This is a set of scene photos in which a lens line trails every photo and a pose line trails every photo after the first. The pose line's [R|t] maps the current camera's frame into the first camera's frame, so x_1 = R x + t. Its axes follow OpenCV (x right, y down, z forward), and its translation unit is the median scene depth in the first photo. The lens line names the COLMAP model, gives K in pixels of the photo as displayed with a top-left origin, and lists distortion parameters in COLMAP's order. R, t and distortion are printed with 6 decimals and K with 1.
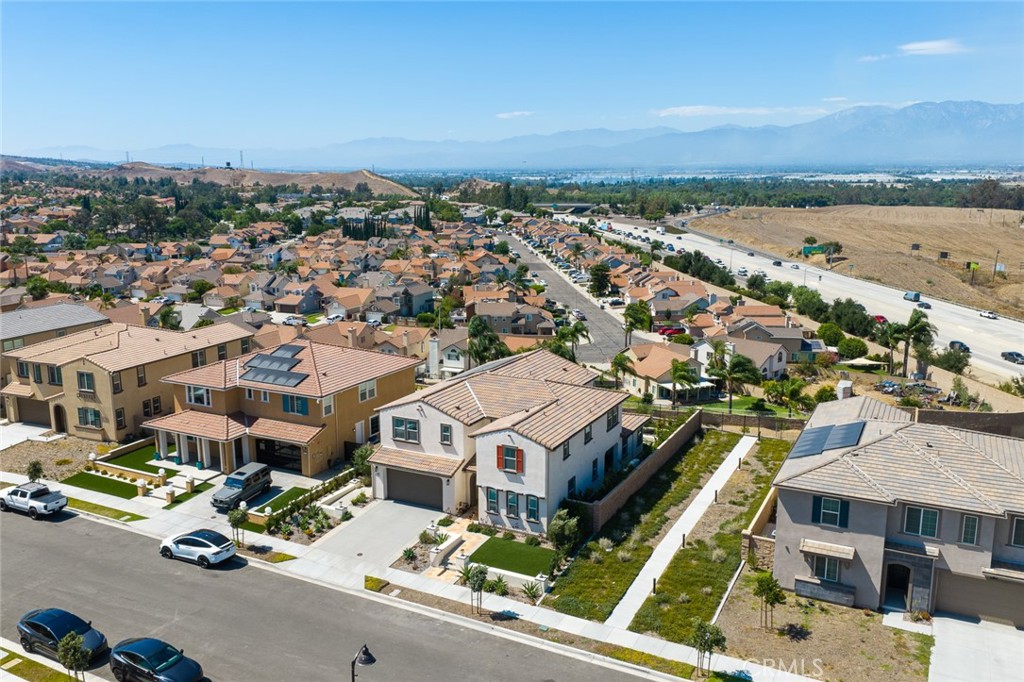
lens RADIAL K [[846.3, 0, 512.0], [0, 846.3, 341.0], [0, 0, 1]] dist [0.020279, -0.022462]
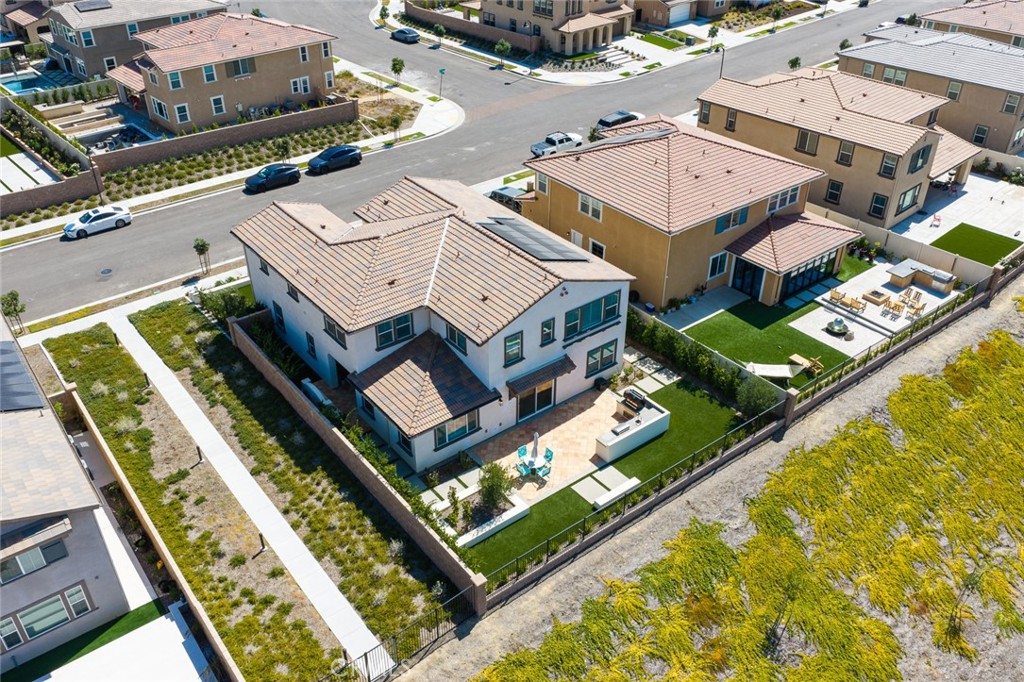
lens RADIAL K [[846.3, 0, 512.0], [0, 846.3, 341.0], [0, 0, 1]] dist [0.020279, -0.022462]
pose [[-0.423909, 0.499140, -0.755751, 0.584997], [-0.177459, 0.772487, 0.609732, -0.350687], [0.888149, 0.392585, -0.238888, 1.285591]]
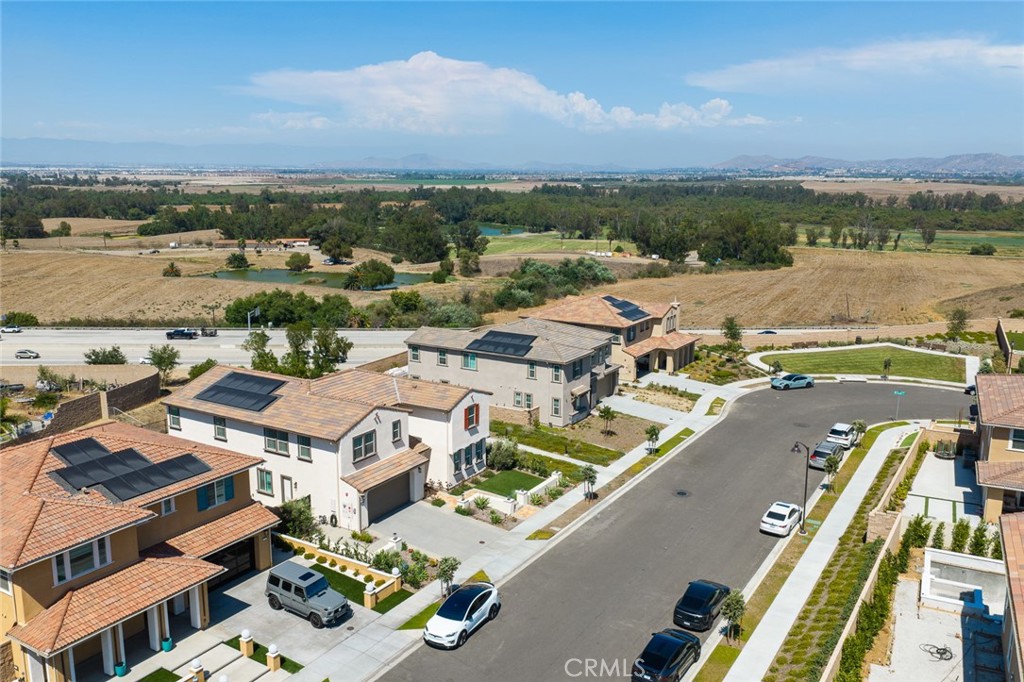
lens RADIAL K [[846.3, 0, 512.0], [0, 846.3, 341.0], [0, 0, 1]] dist [0.020279, -0.022462]
pose [[0.076137, -0.194973, 0.977849, -0.943373], [0.192243, 0.965166, 0.177476, -0.132936], [-0.978389, 0.174472, 0.110967, 0.670517]]
